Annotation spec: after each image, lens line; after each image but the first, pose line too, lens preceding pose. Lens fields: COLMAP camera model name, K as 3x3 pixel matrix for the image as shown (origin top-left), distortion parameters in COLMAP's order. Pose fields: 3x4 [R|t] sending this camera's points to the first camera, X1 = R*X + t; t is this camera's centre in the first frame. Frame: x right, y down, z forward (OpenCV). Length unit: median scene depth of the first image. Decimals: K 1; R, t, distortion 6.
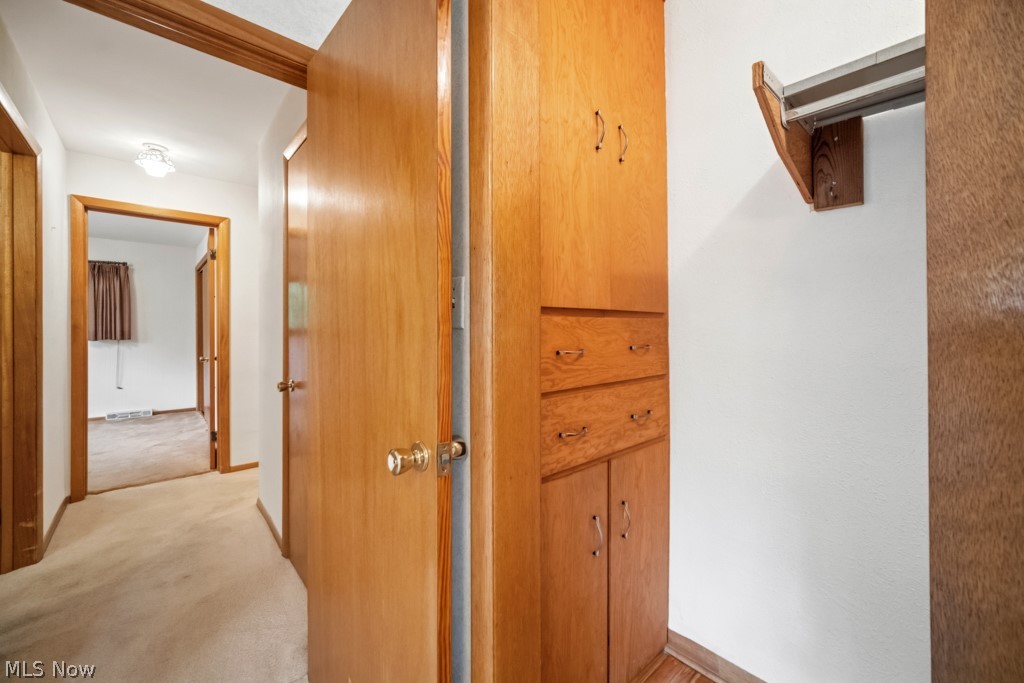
lens RADIAL K [[418.0, 0, 509.0], [0, 418.0, 337.2], [0, 0, 1]] dist [-0.004122, -0.000194]
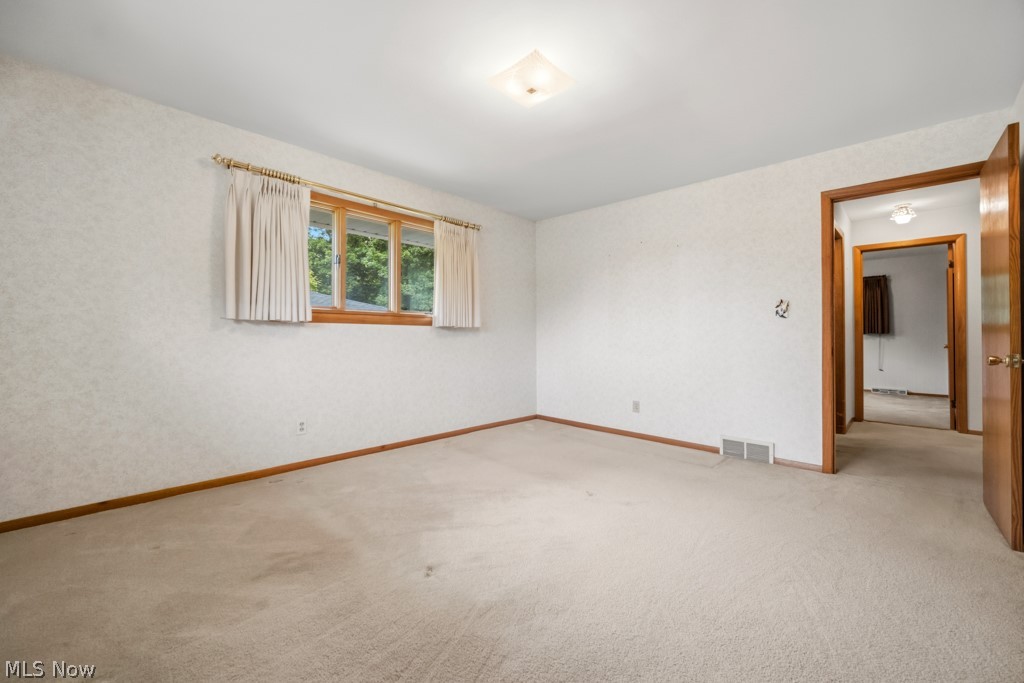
lens RADIAL K [[418.0, 0, 509.0], [0, 418.0, 337.2], [0, 0, 1]] dist [-0.004122, -0.000194]
pose [[0.092171, -0.006506, -0.995722, 0.439770], [-0.002106, 0.999975, -0.006729, 0.042356], [0.995741, 0.002717, 0.092155, -0.478956]]
